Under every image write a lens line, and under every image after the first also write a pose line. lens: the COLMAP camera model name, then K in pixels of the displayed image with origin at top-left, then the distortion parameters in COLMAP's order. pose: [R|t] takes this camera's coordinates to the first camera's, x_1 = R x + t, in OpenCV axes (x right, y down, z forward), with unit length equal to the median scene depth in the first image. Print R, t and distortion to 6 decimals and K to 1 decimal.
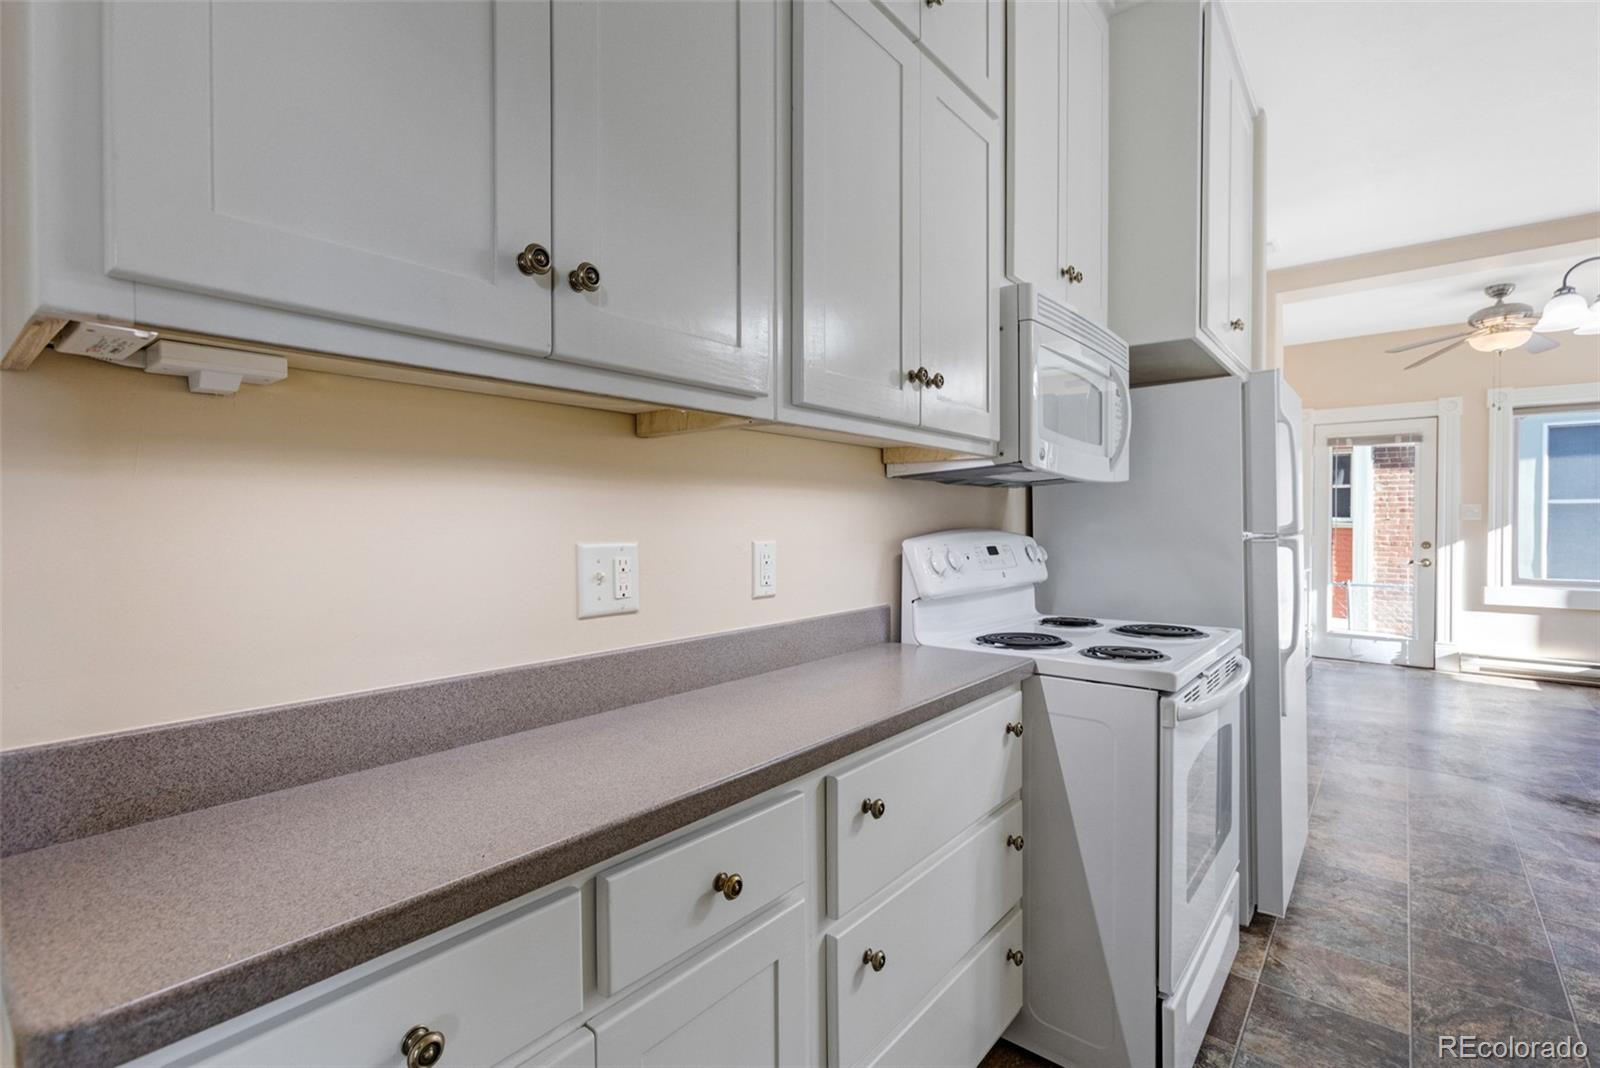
lens RADIAL K [[748.7, 0, 817.4], [0, 748.7, 528.1], [0, 0, 1]] dist [0.002658, 0.001545]
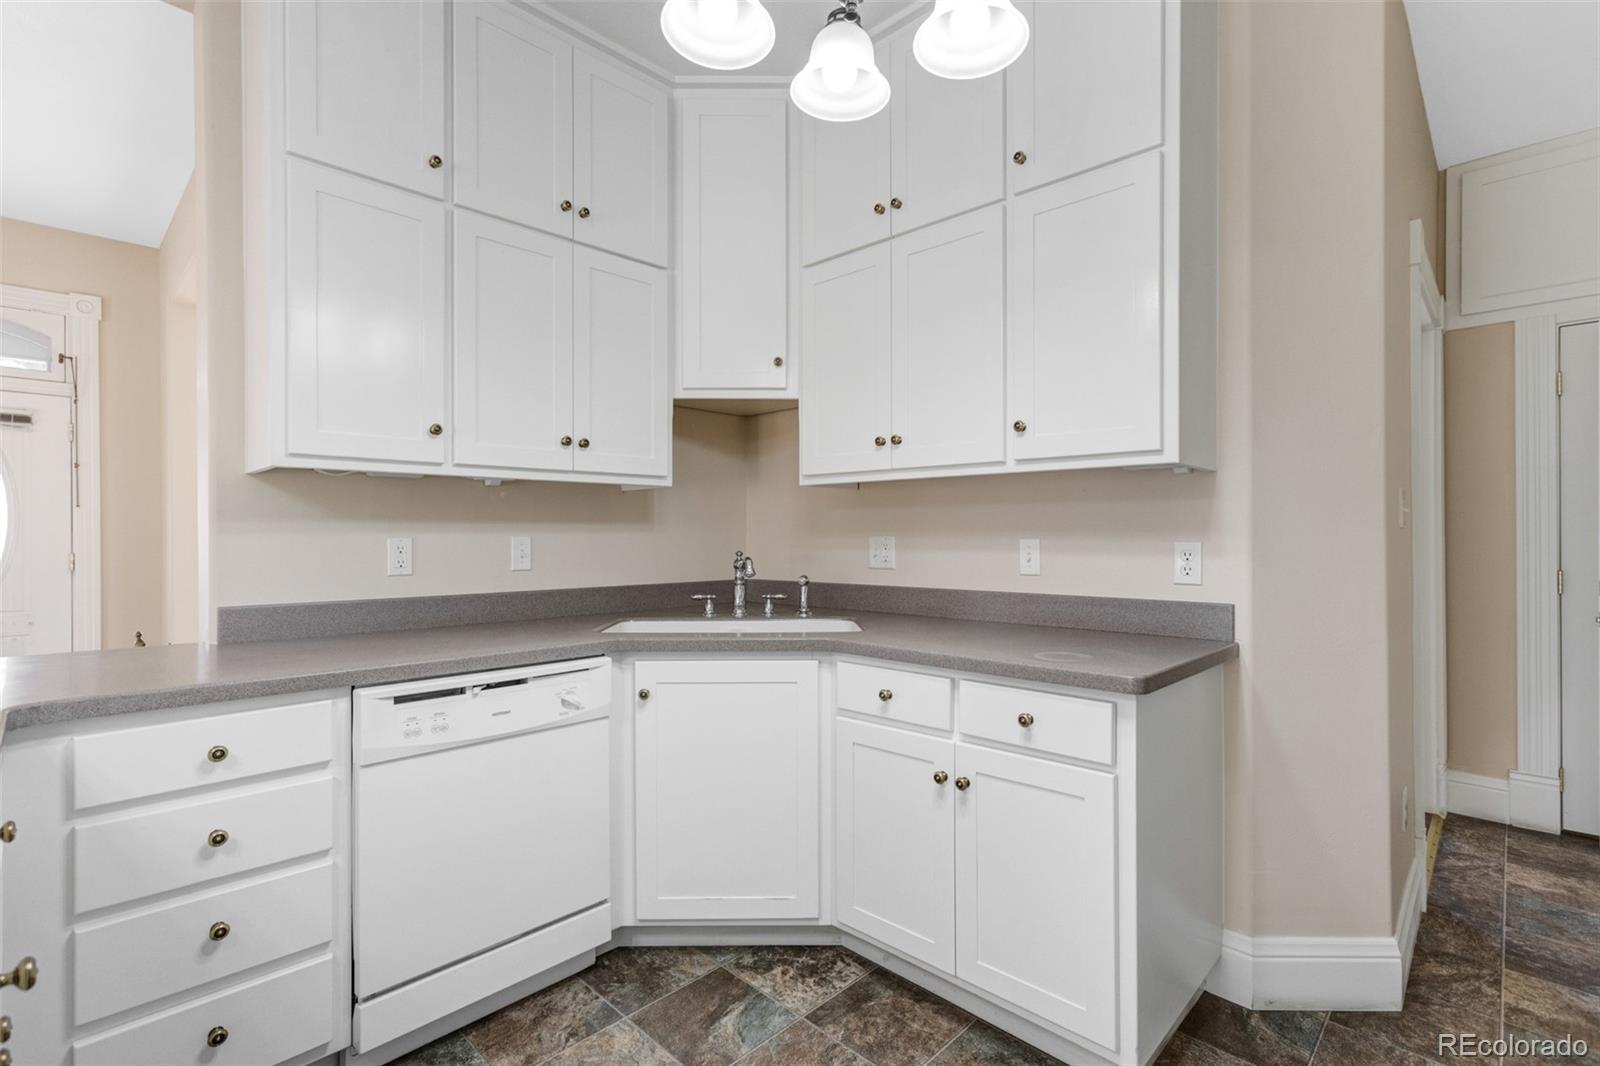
lens RADIAL K [[757.4, 0, 797.4], [0, 757.4, 535.0], [0, 0, 1]] dist [-0.001217, -0.000388]
pose [[-0.995668, 0.000635, 0.092973, 0.847355], [0.001911, 0.999905, 0.013638, -0.003997], [-0.092956, 0.013756, -0.995575, 1.082234]]
